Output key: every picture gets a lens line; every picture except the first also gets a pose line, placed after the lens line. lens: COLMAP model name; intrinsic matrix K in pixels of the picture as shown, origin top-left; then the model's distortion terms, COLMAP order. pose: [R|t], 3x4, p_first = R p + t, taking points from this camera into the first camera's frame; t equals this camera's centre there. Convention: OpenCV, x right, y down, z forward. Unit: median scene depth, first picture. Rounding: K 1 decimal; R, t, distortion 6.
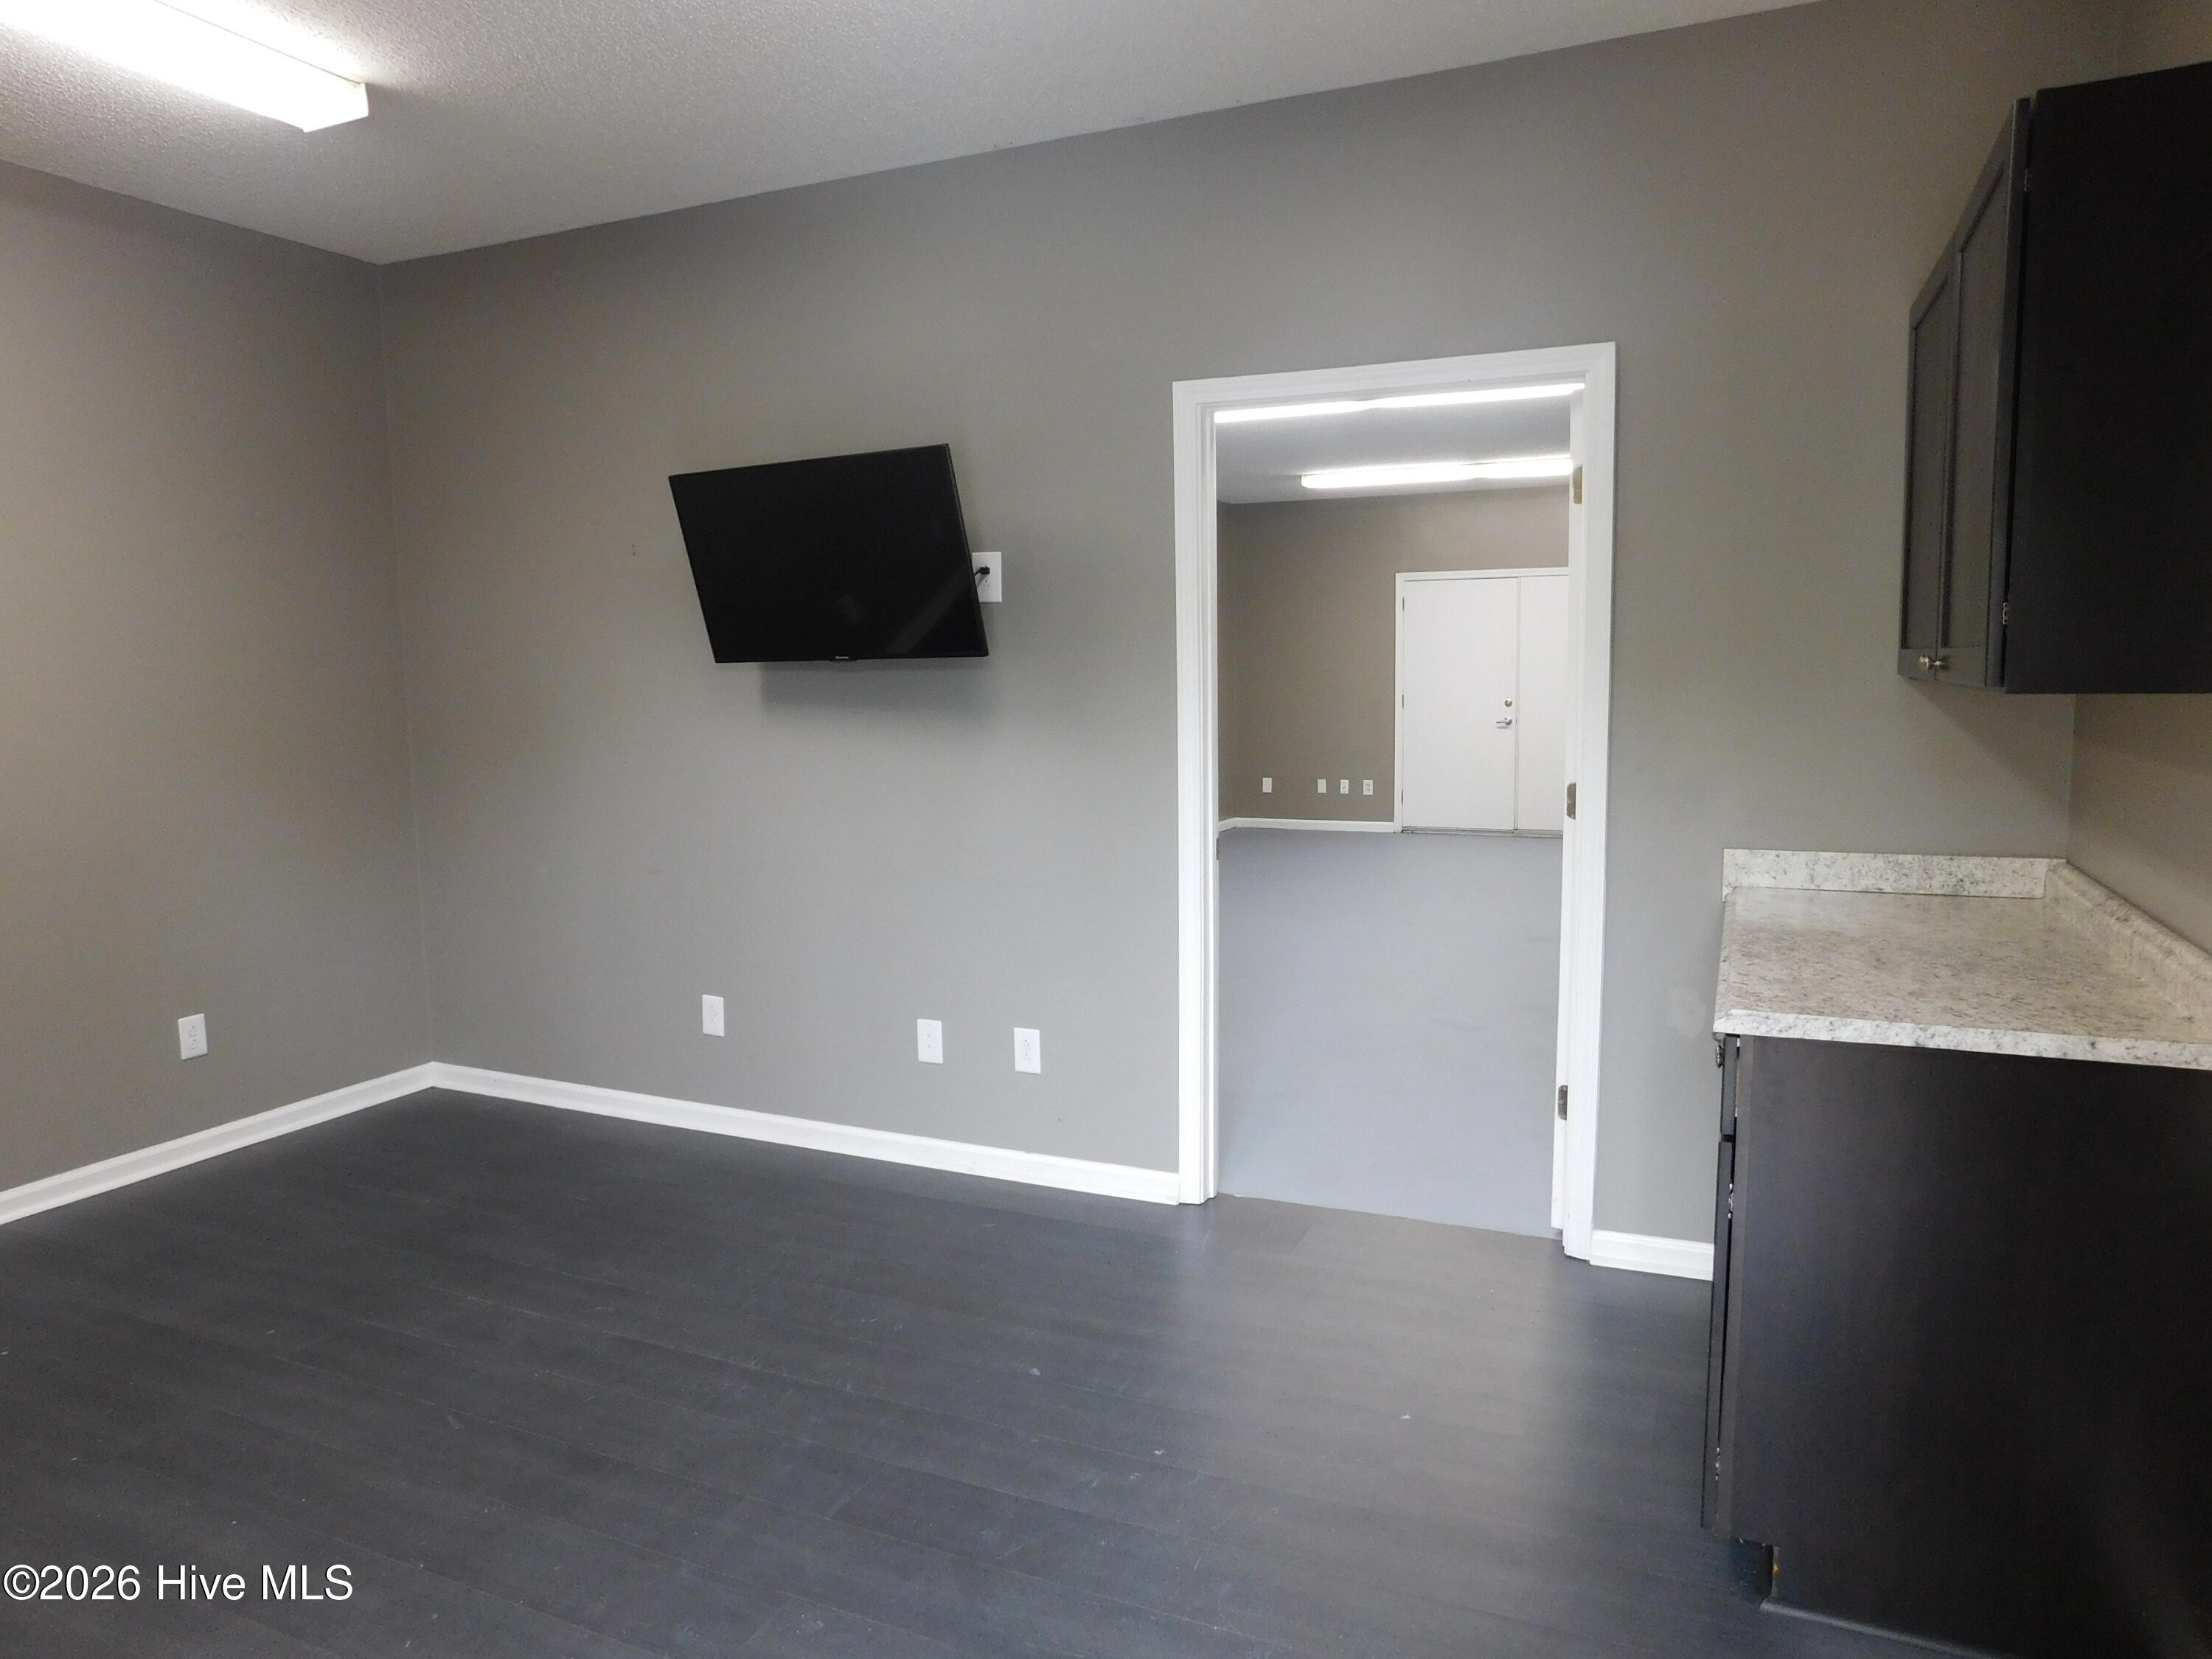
lens RADIAL K [[1457.4, 0, 1106.0], [0, 1457.4, 829.5], [0, 0, 1]] dist [-0.027732, 0.001006]
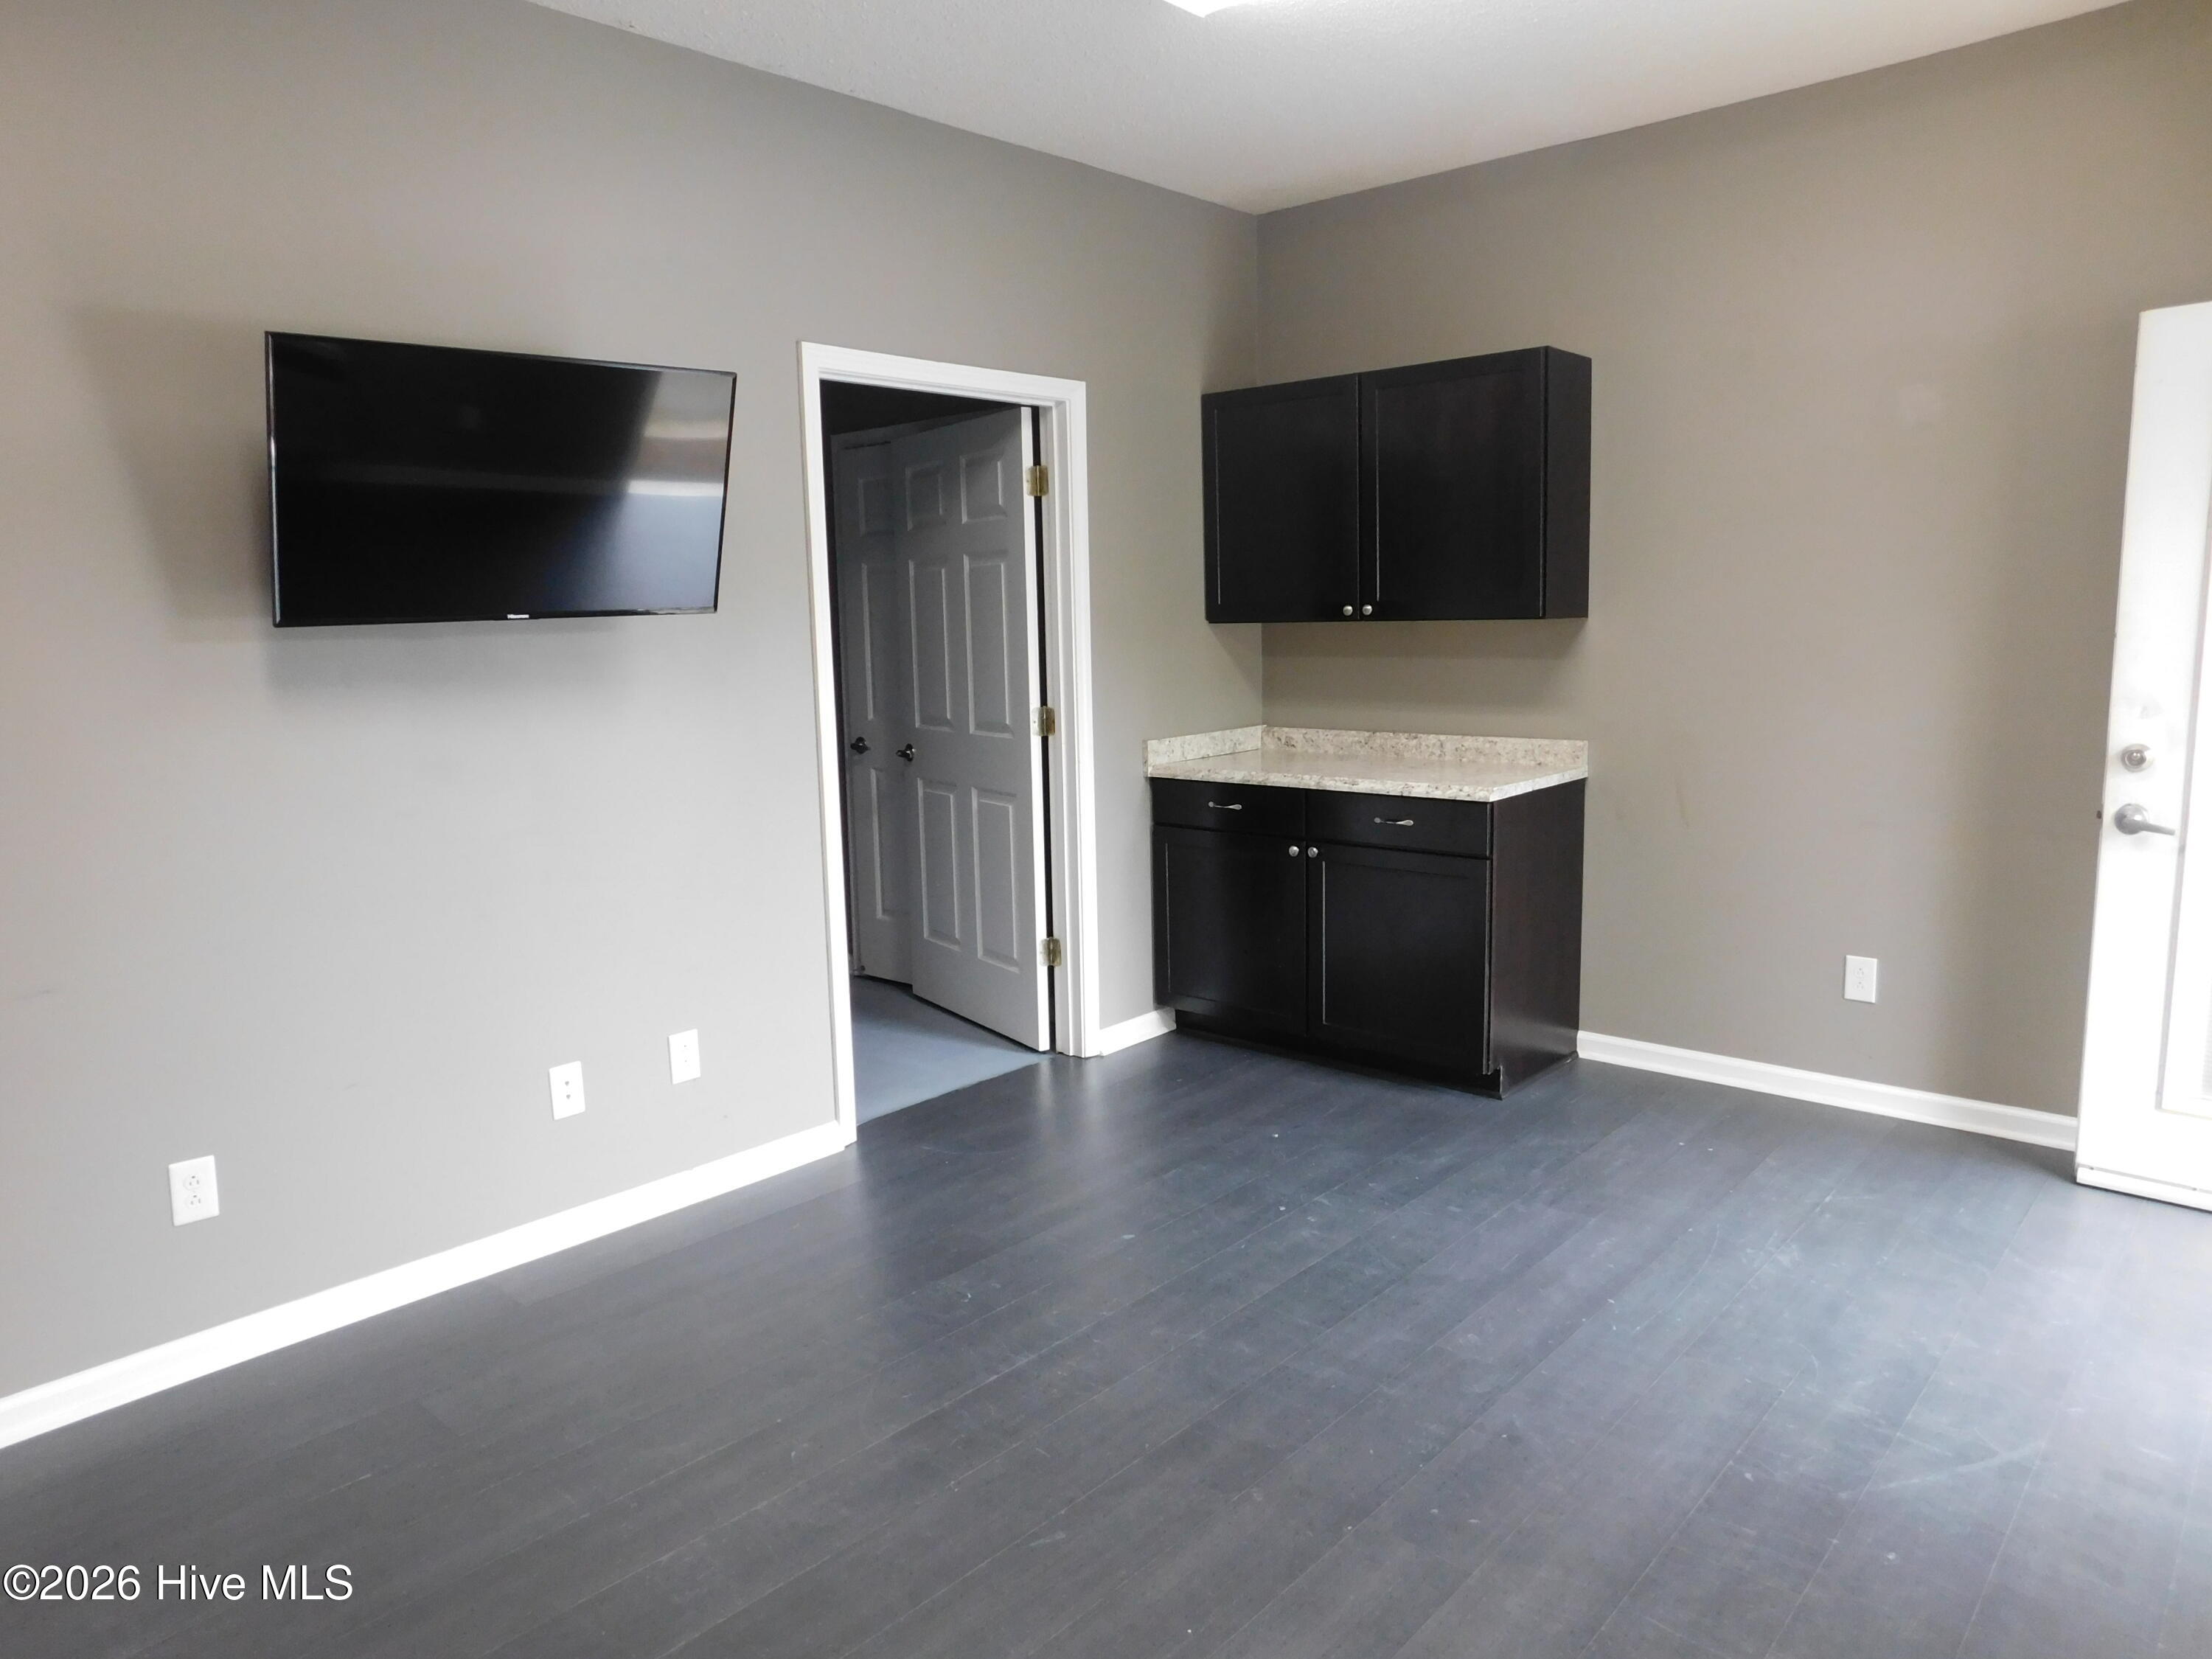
lens RADIAL K [[1457.4, 0, 1106.0], [0, 1457.4, 829.5], [0, 0, 1]] dist [-0.027732, 0.001006]
pose [[0.296783, -0.133465, 0.945572, -1.039007], [0.138155, 0.985769, 0.095776, -0.047817], [-0.944898, 0.102211, 0.310998, 0.609409]]
